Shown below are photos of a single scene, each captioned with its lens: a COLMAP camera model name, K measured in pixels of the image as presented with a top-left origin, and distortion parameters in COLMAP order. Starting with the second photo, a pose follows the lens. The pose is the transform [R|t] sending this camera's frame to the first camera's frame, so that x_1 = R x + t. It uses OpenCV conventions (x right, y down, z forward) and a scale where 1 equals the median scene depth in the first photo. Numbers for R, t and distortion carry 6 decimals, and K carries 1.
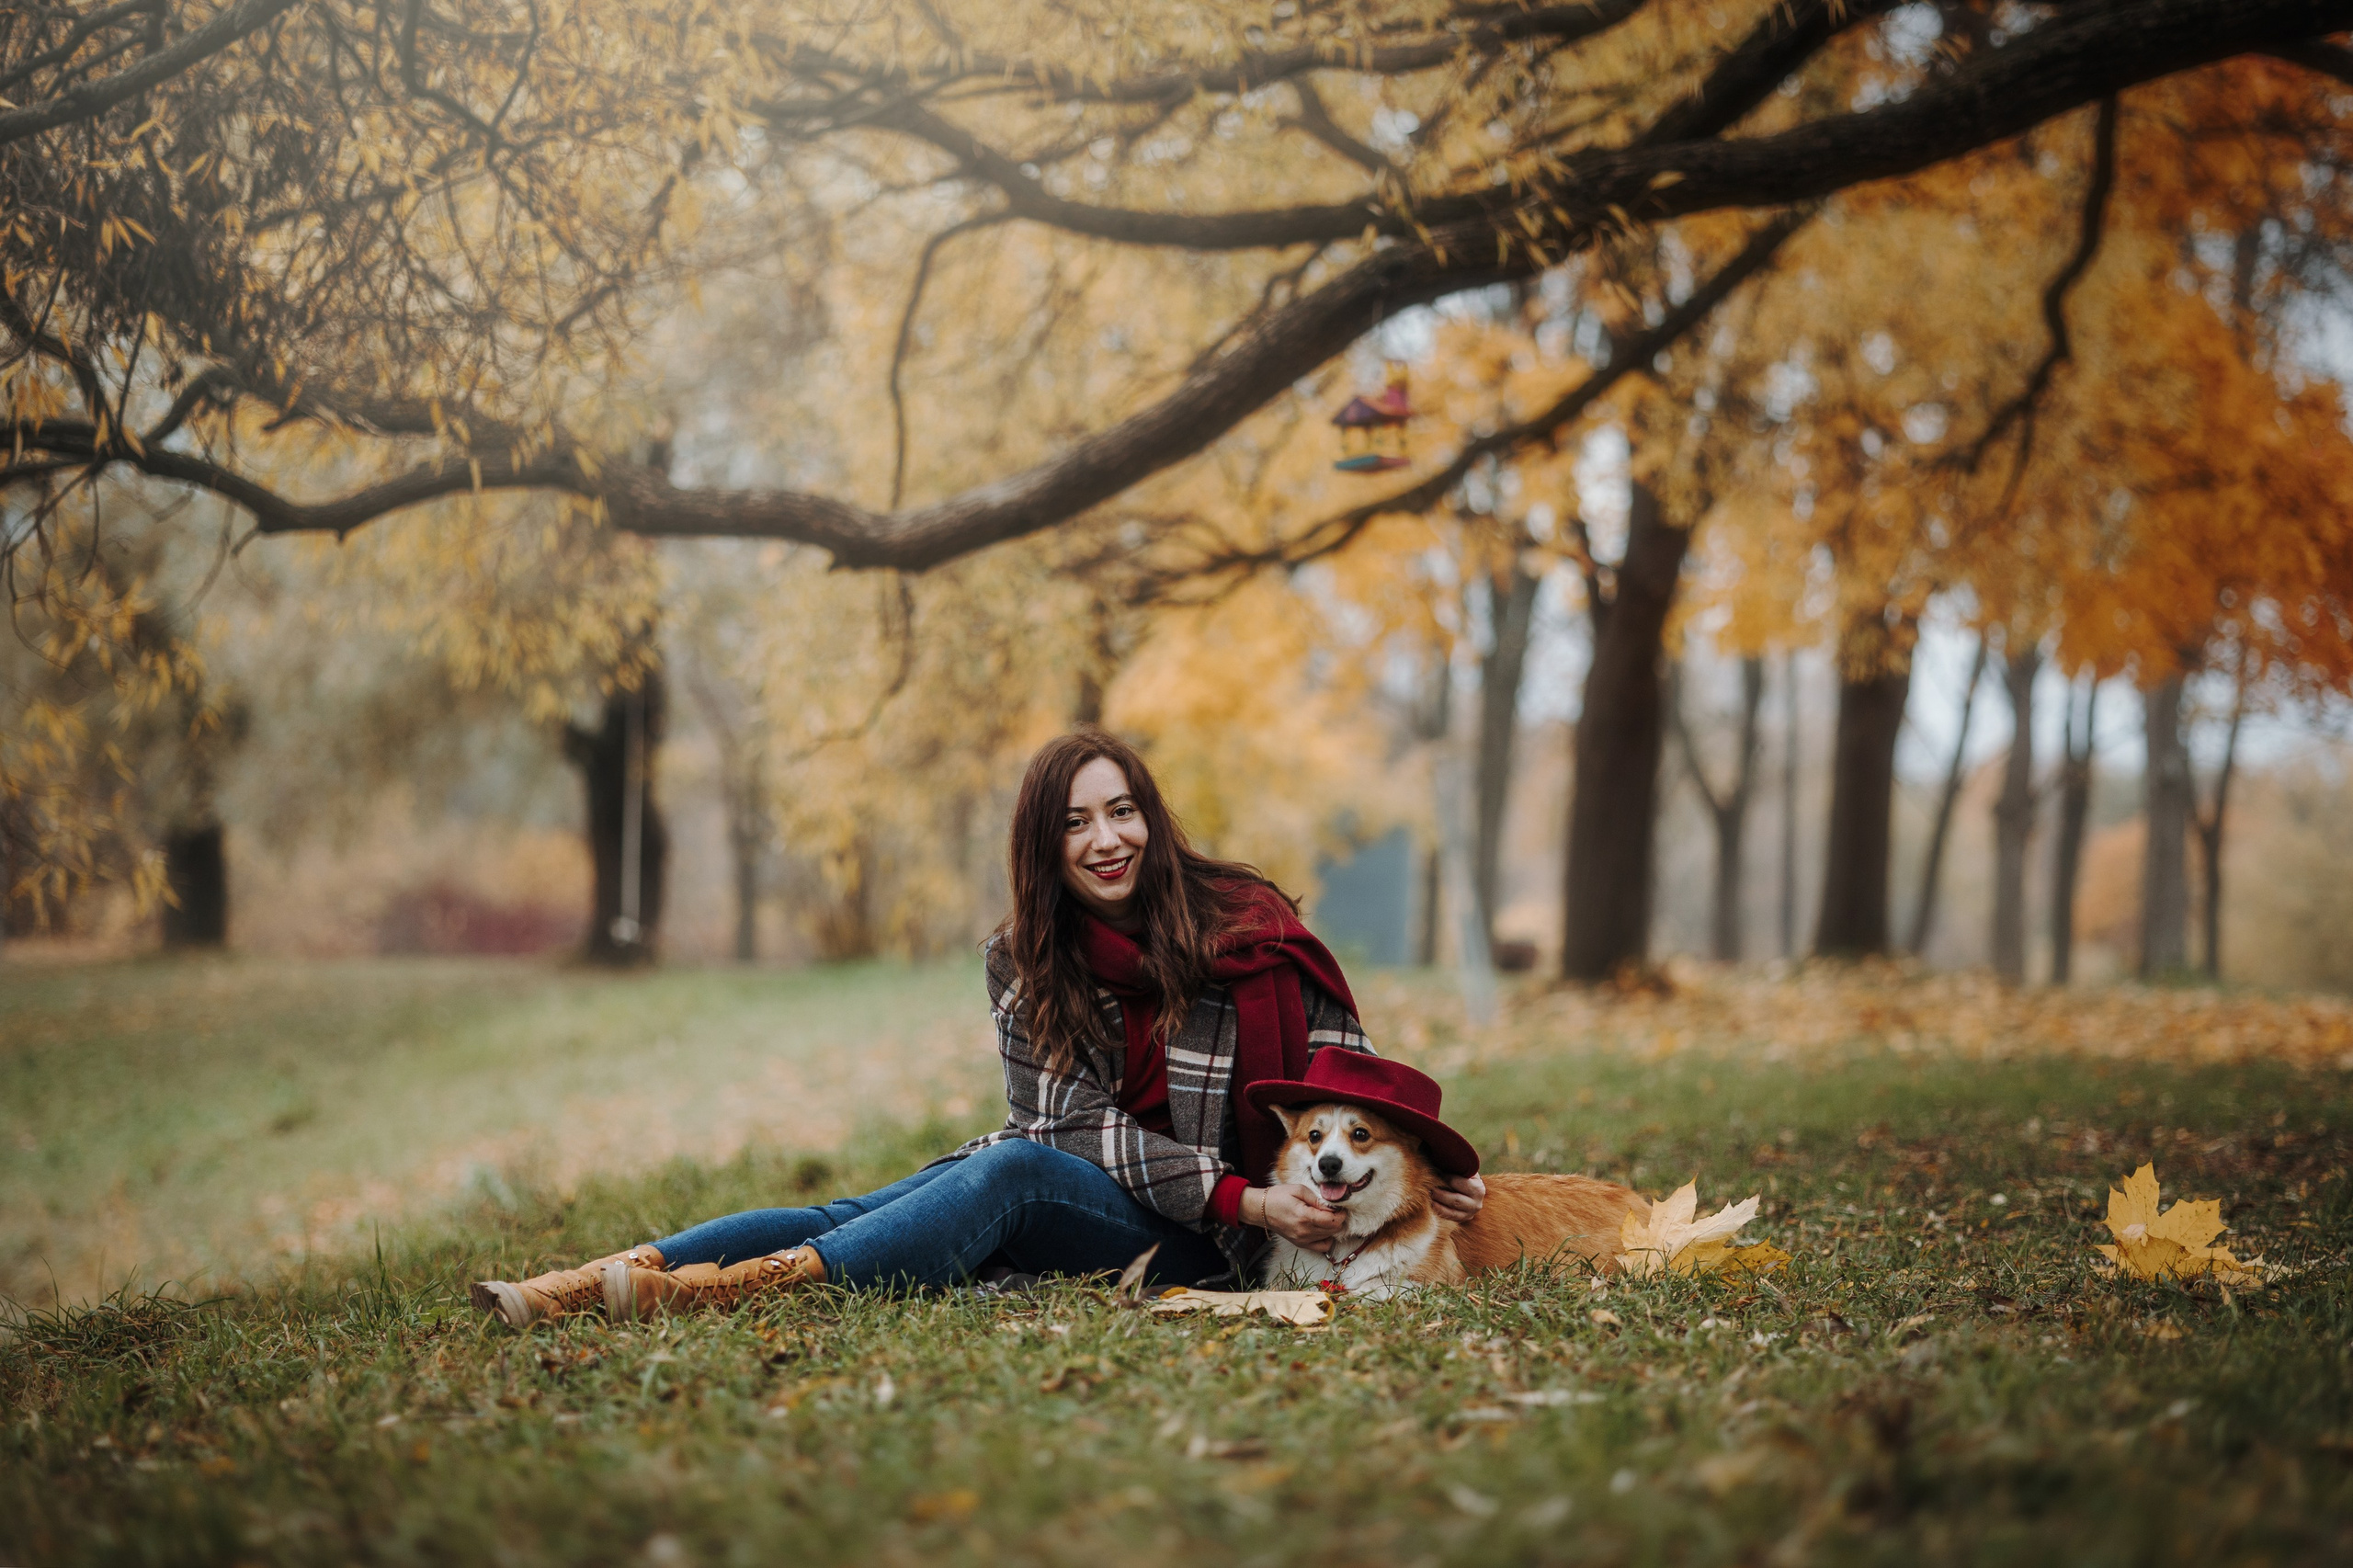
lens RADIAL K [[5951.5, 0, 1200.8], [0, 5951.5, 783.1], [0, 0, 1]] dist [0.278887, 0.000000]
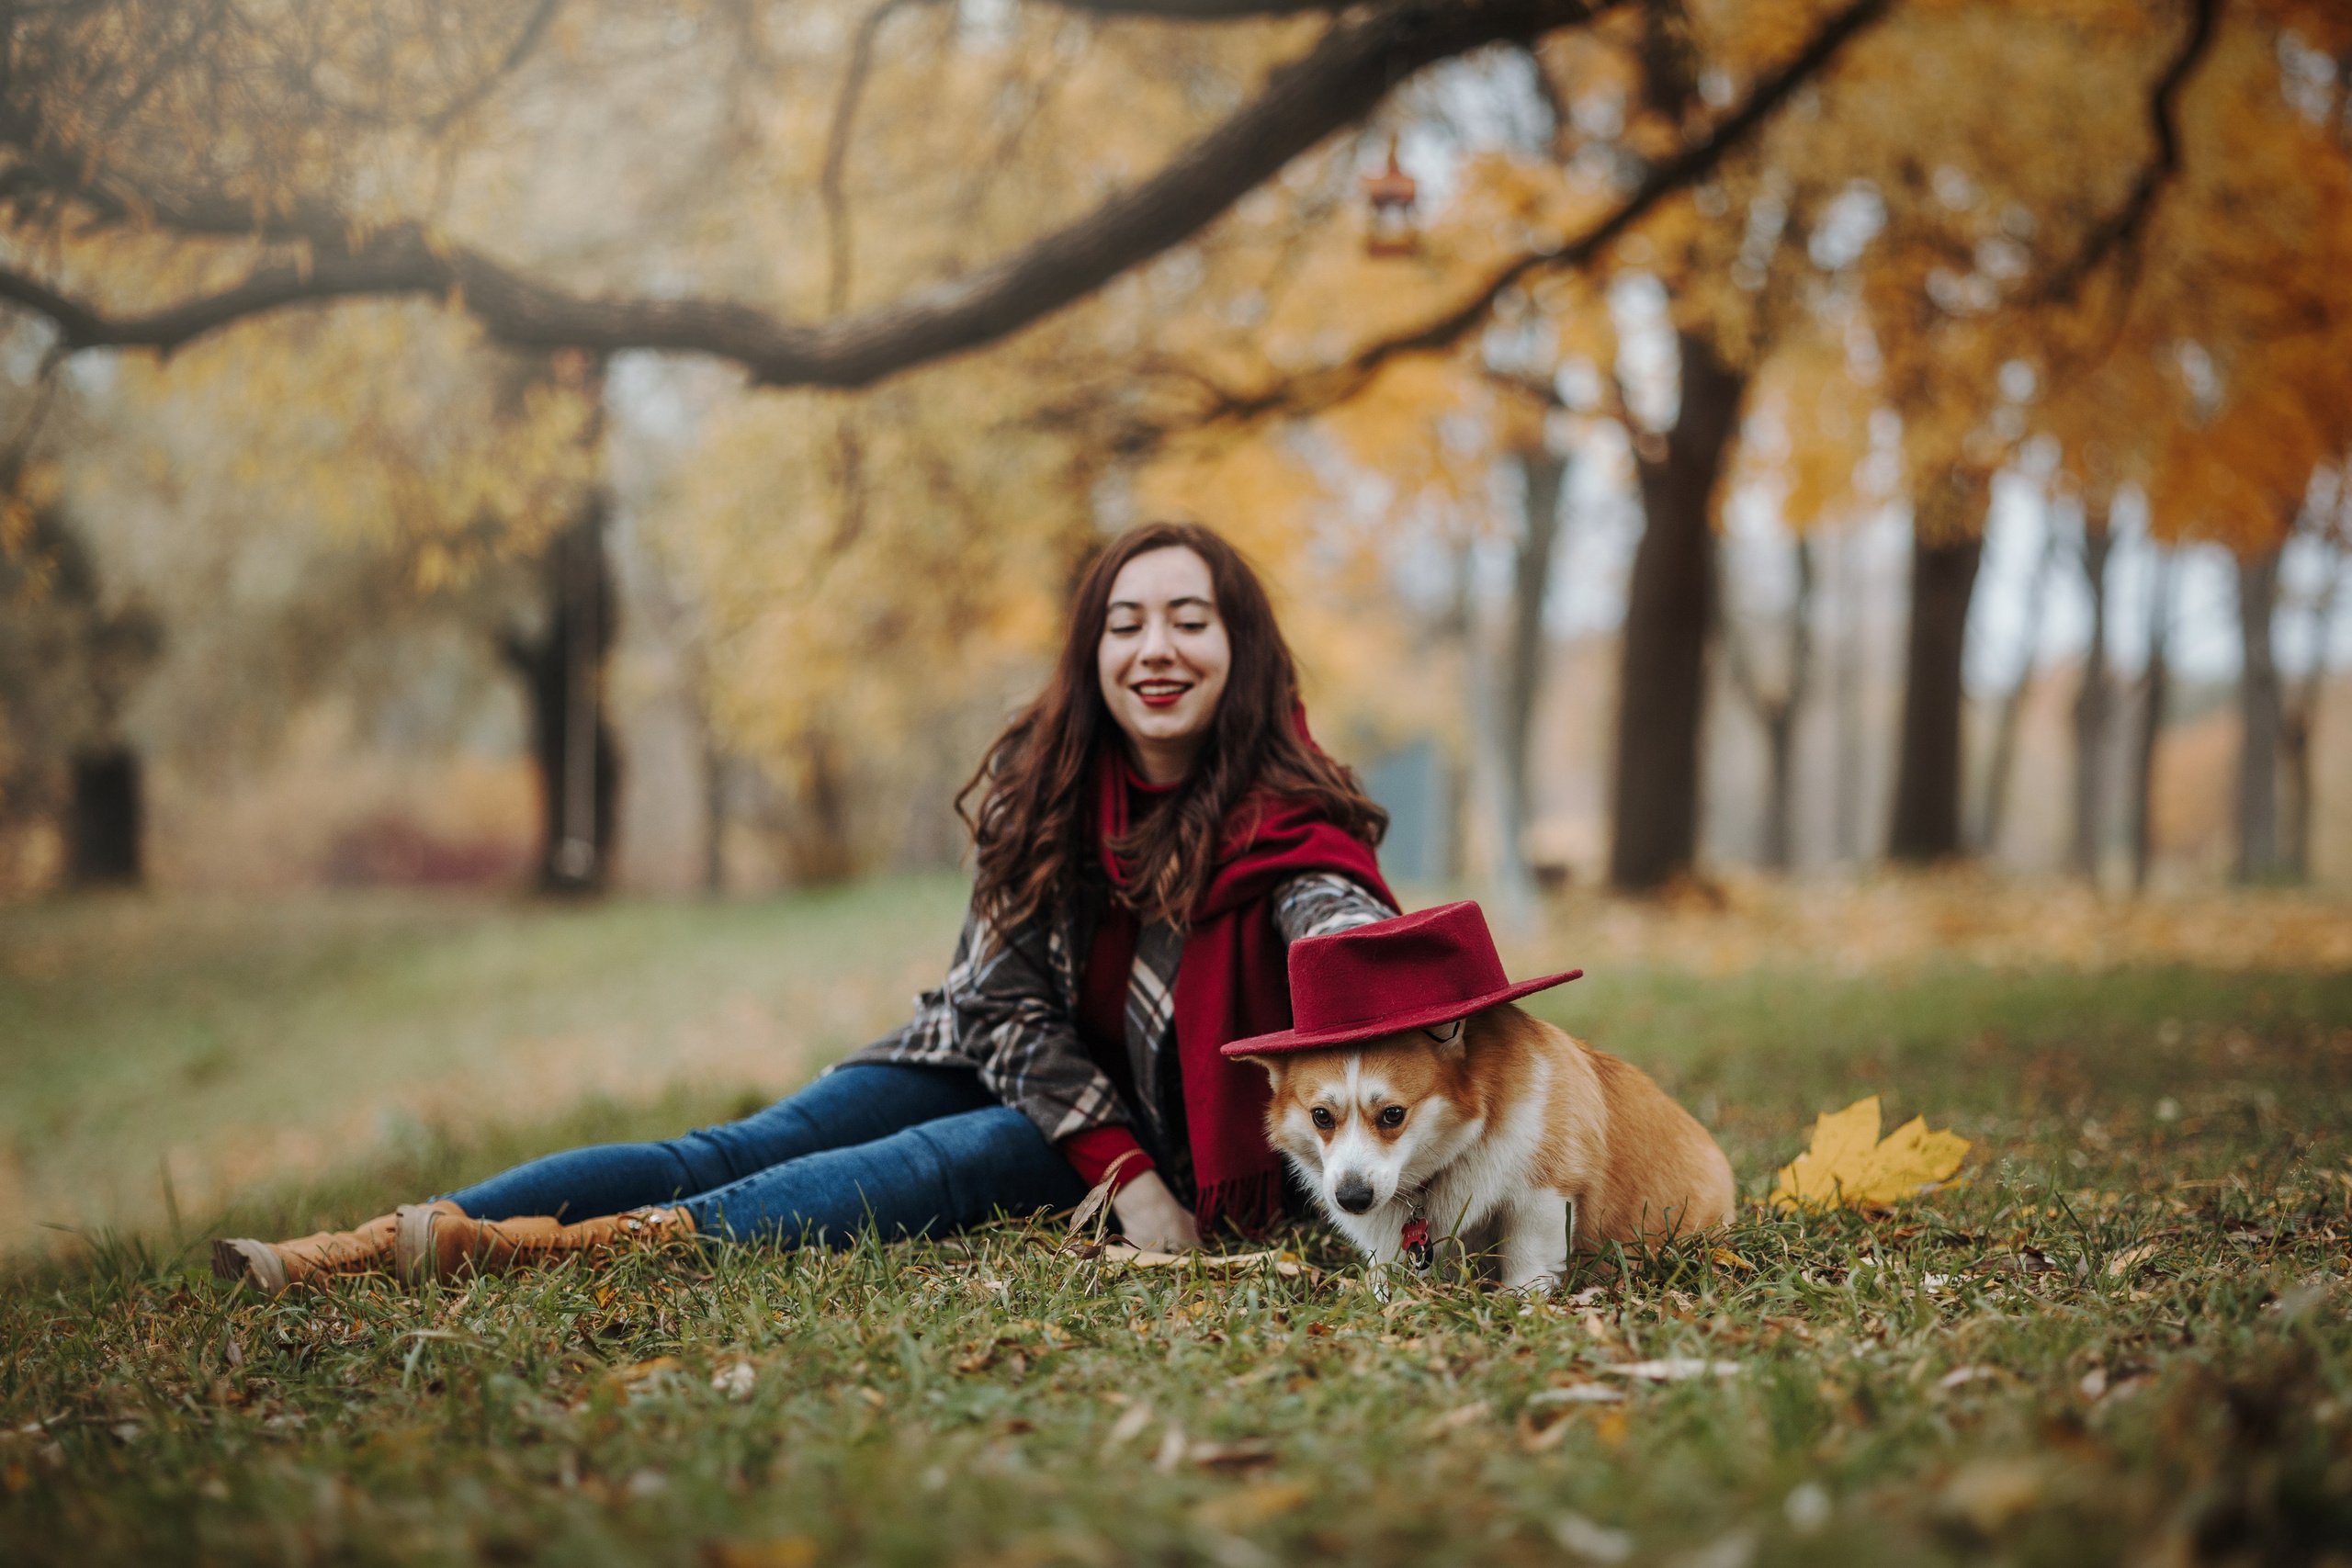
lens RADIAL K [[5948.5, 0, 1154.8], [0, 5948.5, 787.1], [0, 0, 1]] dist [0.278887, 0.000000]
pose [[0.999791, -0.017468, -0.010592, 0.002086], [0.017550, 0.999817, 0.007657, 0.010080], [0.010457, -0.007842, 0.999915, 0.107418]]
